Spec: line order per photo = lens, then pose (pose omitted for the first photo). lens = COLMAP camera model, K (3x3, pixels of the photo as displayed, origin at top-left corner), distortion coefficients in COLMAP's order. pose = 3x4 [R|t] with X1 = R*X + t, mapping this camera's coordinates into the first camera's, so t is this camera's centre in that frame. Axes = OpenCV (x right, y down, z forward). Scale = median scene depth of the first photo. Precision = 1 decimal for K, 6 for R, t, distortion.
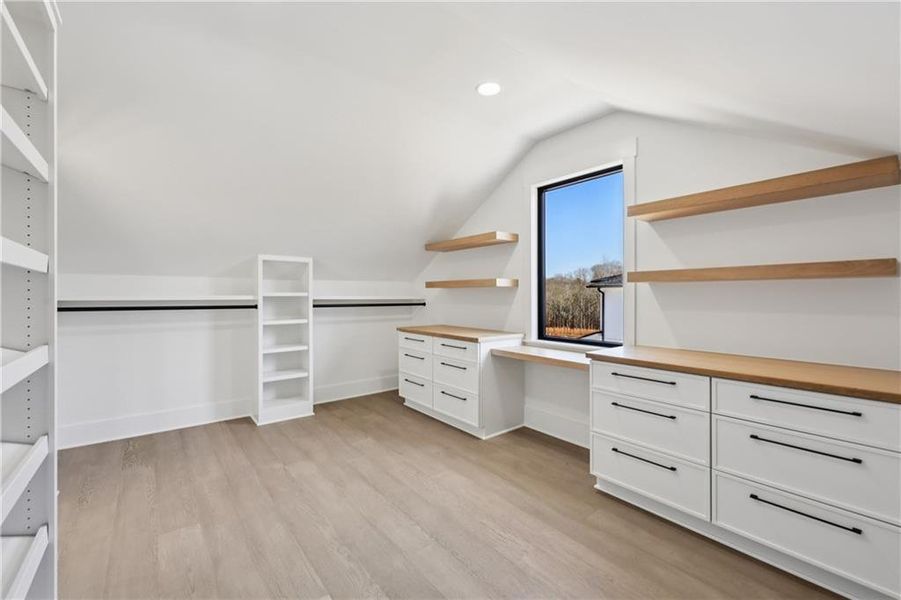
lens RADIAL K [[366.6, 0, 450.5], [0, 366.6, 300.0], [0, 0, 1]] dist [0.021699, -0.000135]
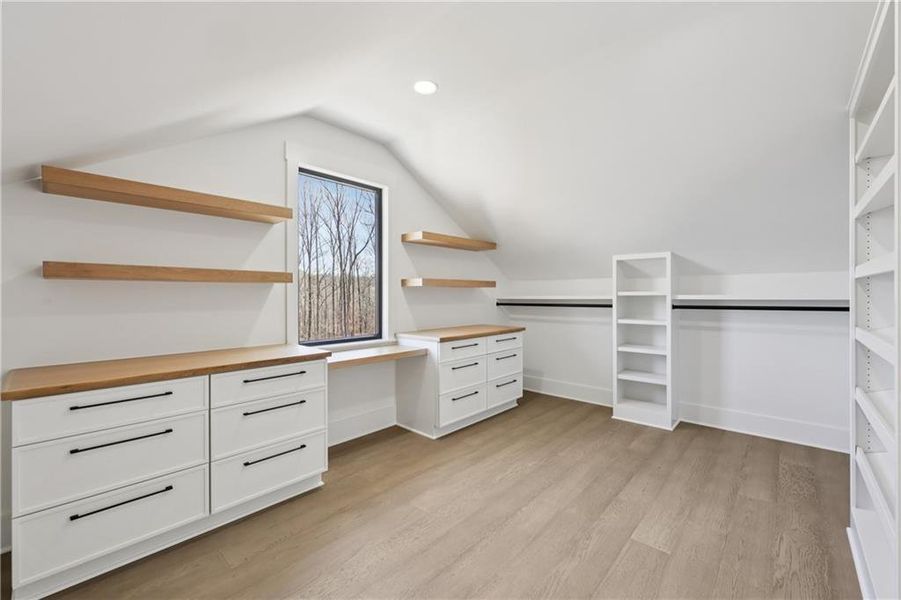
lens RADIAL K [[362.3, 0, 449.7], [0, 362.3, 301.3], [0, 0, 1]] dist [-0.001165, -0.000360]
pose [[-0.131961, -0.014887, 0.991143, -0.878330], [0.011892, 0.999791, 0.016600, -0.011689], [-0.991184, 0.013977, -0.131756, 1.072430]]
